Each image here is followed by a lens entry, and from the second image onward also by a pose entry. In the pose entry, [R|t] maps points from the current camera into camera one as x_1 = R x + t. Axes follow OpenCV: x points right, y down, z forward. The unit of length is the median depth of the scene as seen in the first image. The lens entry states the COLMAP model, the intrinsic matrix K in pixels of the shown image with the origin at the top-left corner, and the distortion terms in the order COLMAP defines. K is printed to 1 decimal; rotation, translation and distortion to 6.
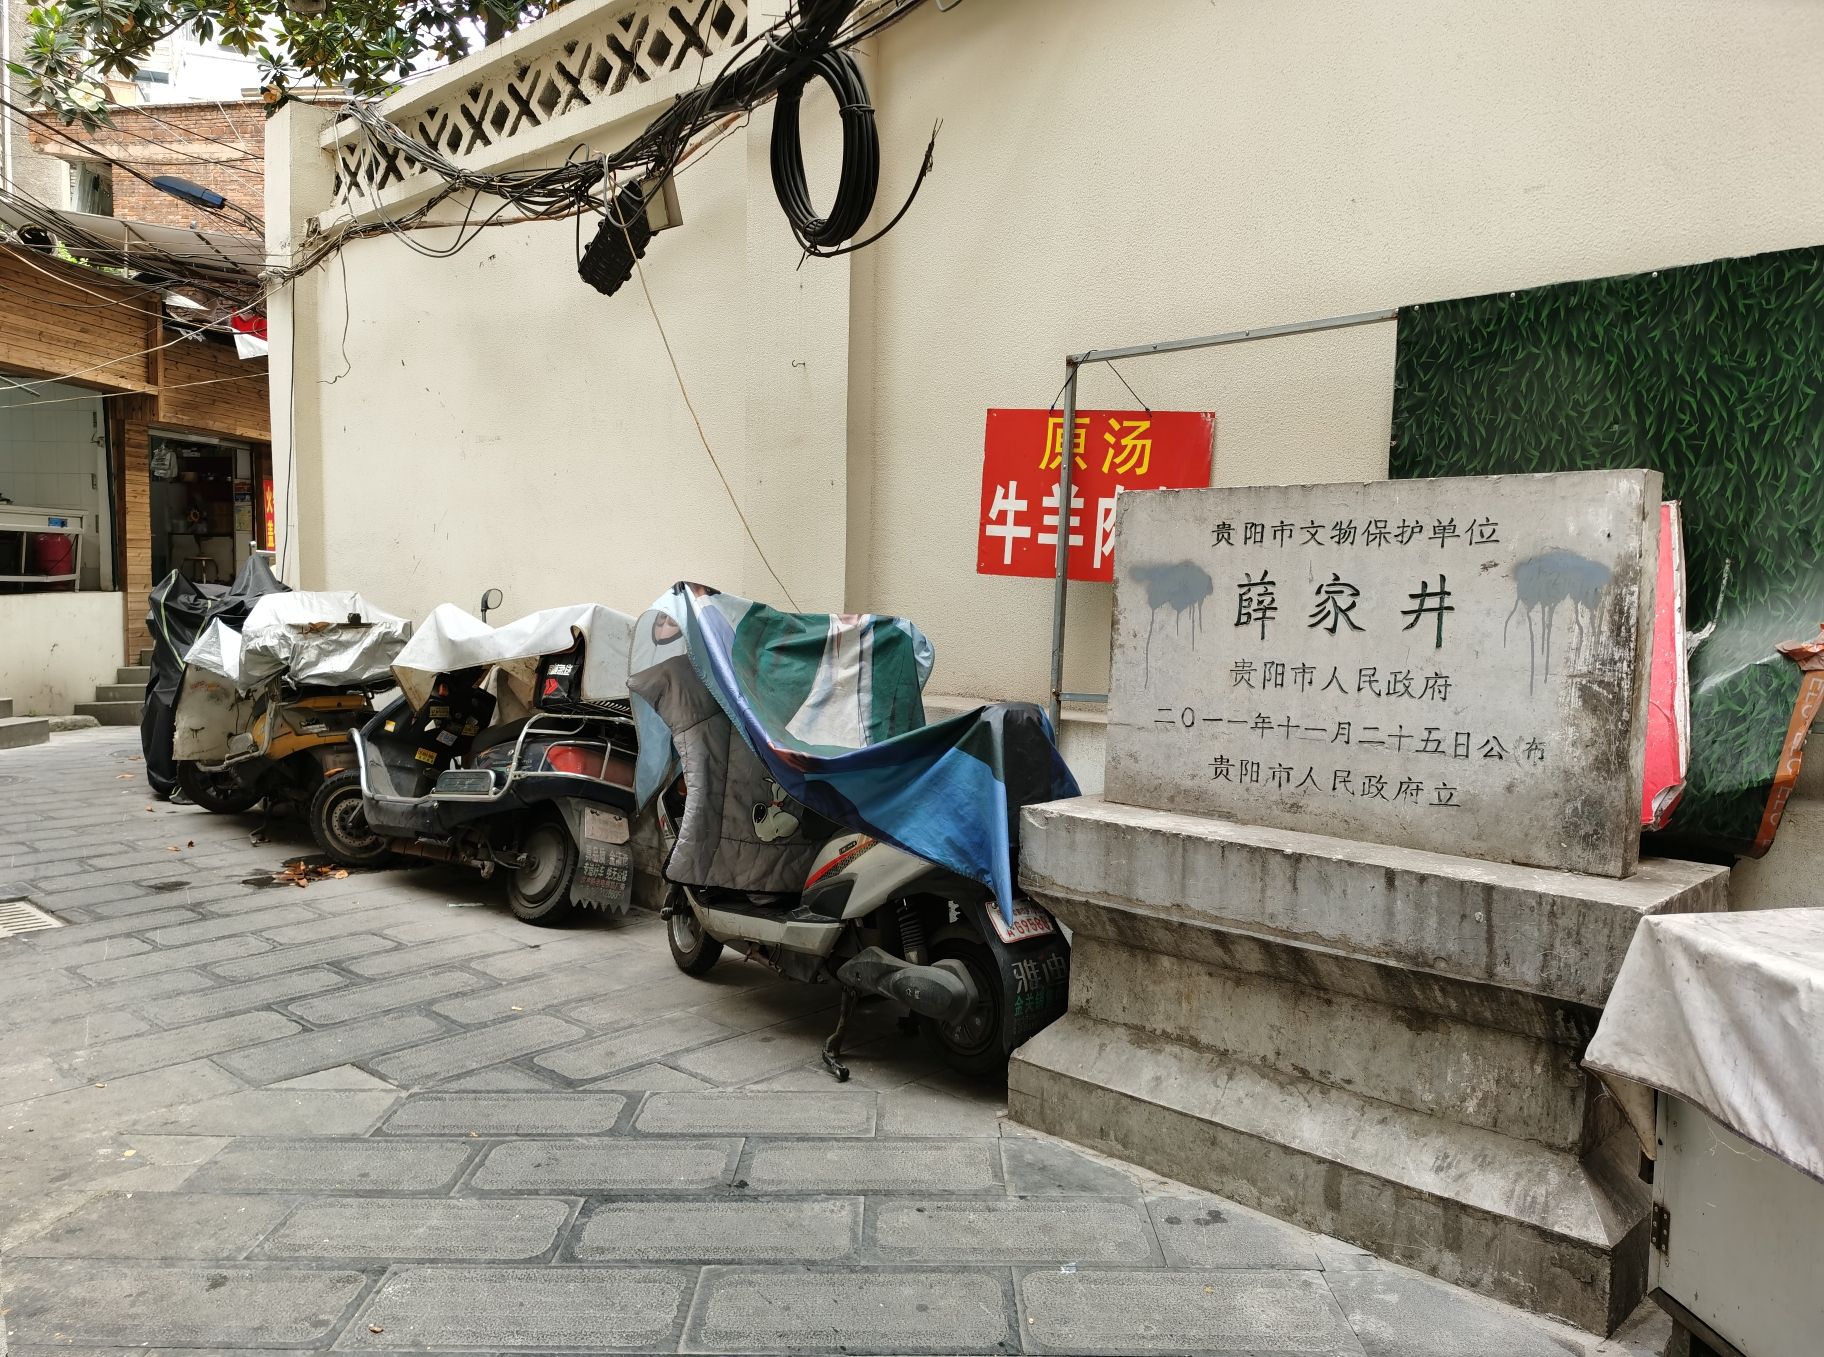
lens RADIAL K [[1424.3, 0, 913.0], [0, 1424.3, 638.8], [0, 0, 1]] dist [-0.002137, -0.088849]
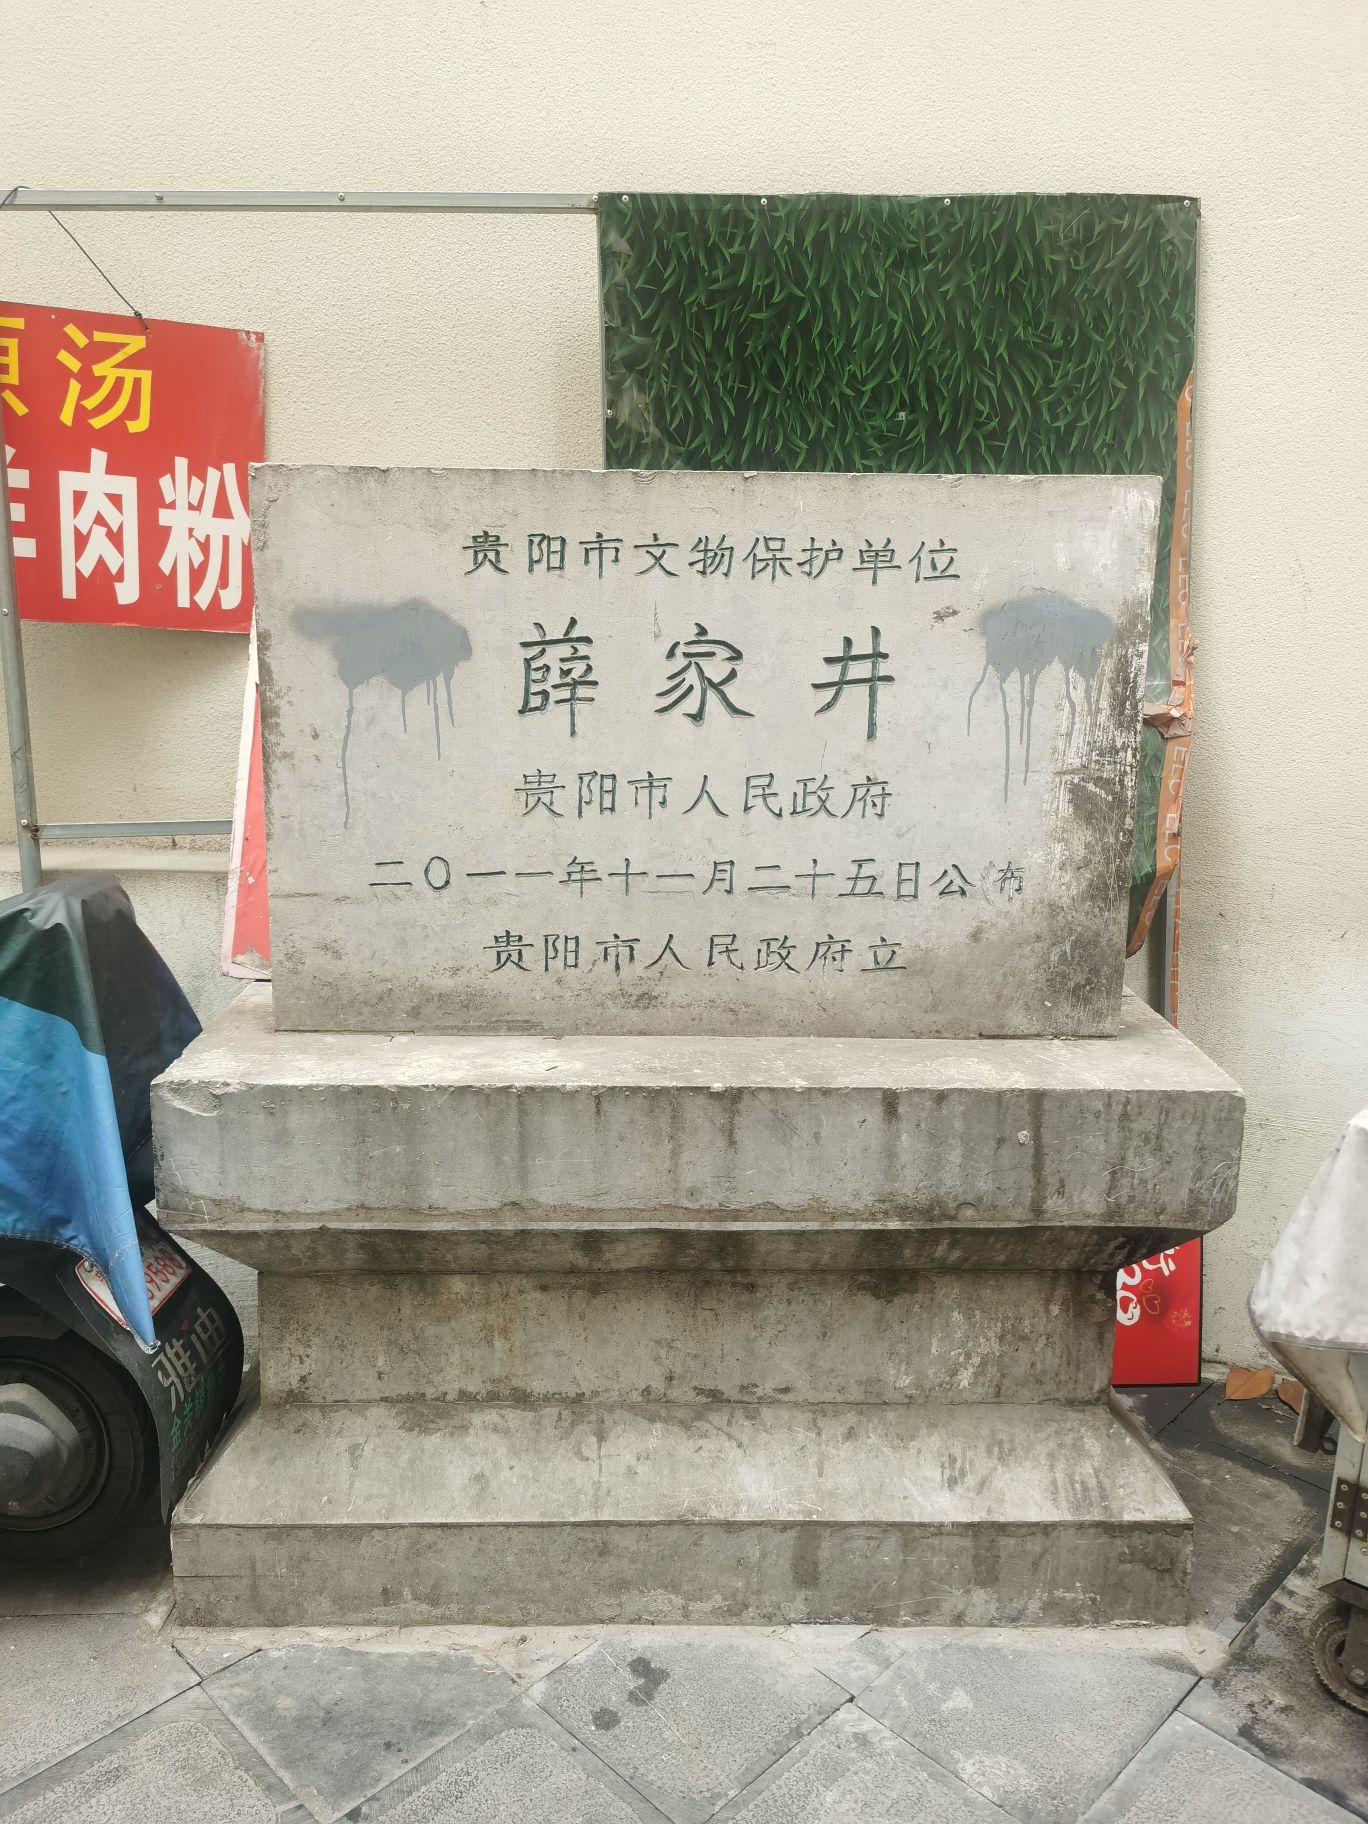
lens RADIAL K [[1386.7, 0, 687.4], [0, 1386.7, 894.1], [0, 0, 1]] dist [0.042886, -0.062108]
pose [[0.695790, -0.153605, 0.701628, -0.149206], [0.024377, 0.981352, 0.190669, -0.046364], [-0.717831, -0.115562, 0.686559, 0.578712]]
